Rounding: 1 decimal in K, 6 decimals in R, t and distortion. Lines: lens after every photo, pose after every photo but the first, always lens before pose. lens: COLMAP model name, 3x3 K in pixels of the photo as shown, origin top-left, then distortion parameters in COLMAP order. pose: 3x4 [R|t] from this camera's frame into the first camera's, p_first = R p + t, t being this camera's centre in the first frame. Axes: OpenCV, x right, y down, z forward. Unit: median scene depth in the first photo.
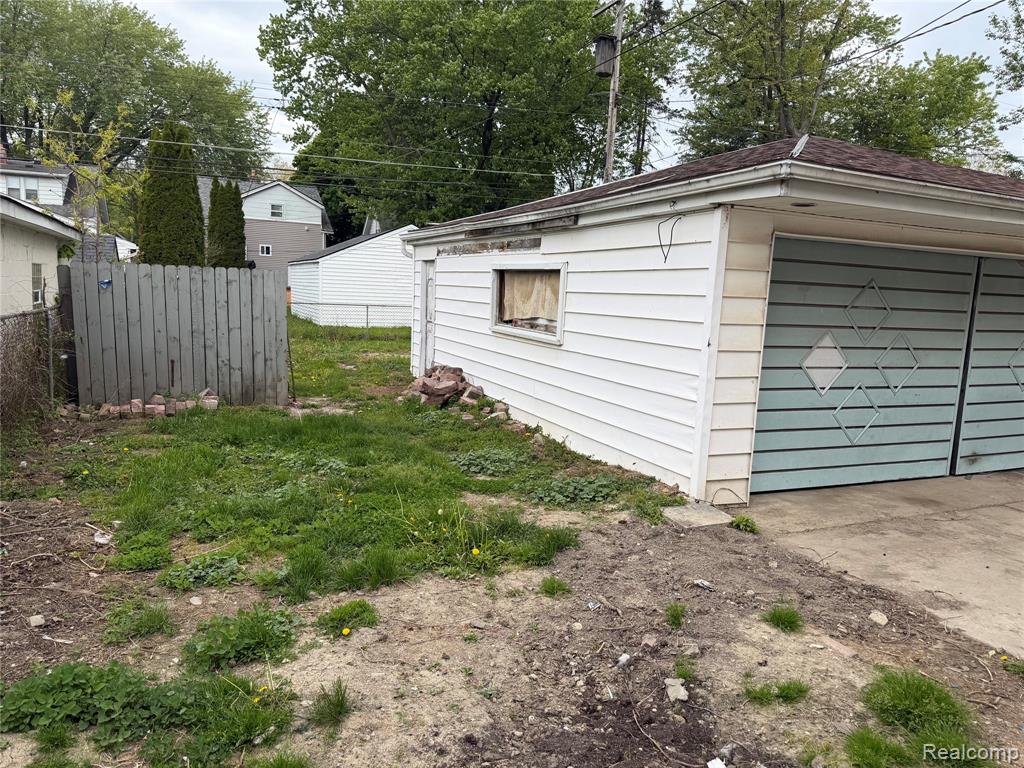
lens RADIAL K [[722.2, 0, 514.6], [0, 722.2, 386.1], [0, 0, 1]] dist [0.018805, -0.027151]
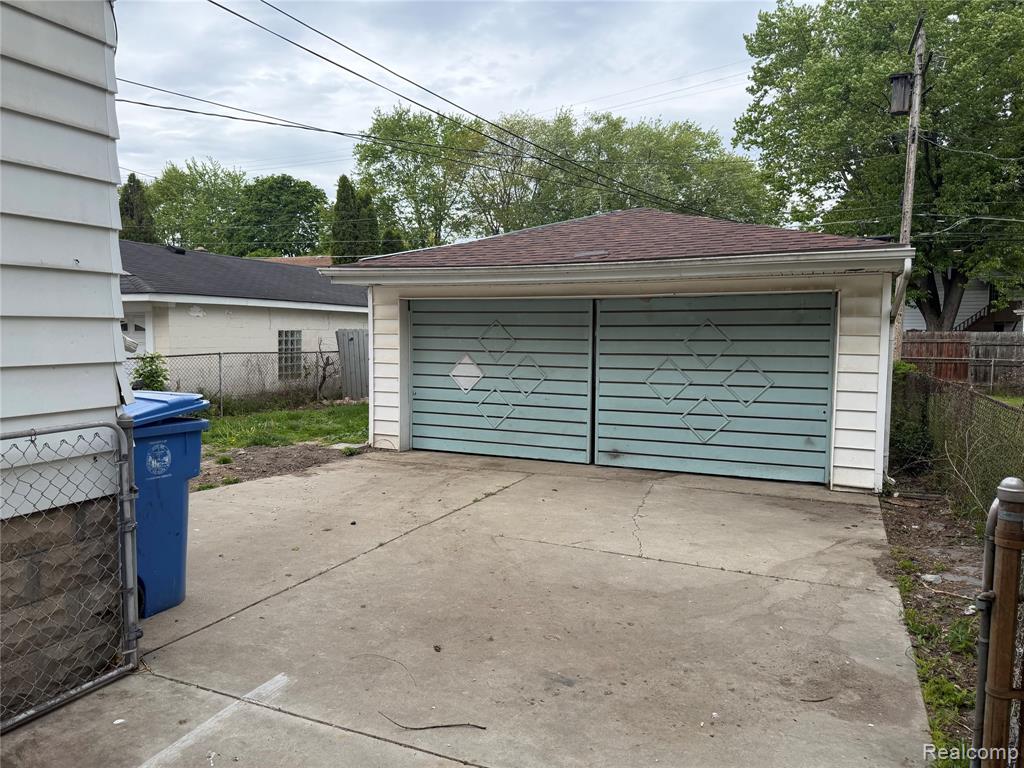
lens RADIAL K [[722.2, 0, 515.9], [0, 722.2, 385.9], [0, 0, 1]] dist [0.018805, -0.027151]
pose [[0.679322, 0.017353, -0.733635, 1.530341], [-0.077396, 0.995839, -0.048112, 0.058121], [0.729747, 0.089464, 0.677839, 0.001072]]
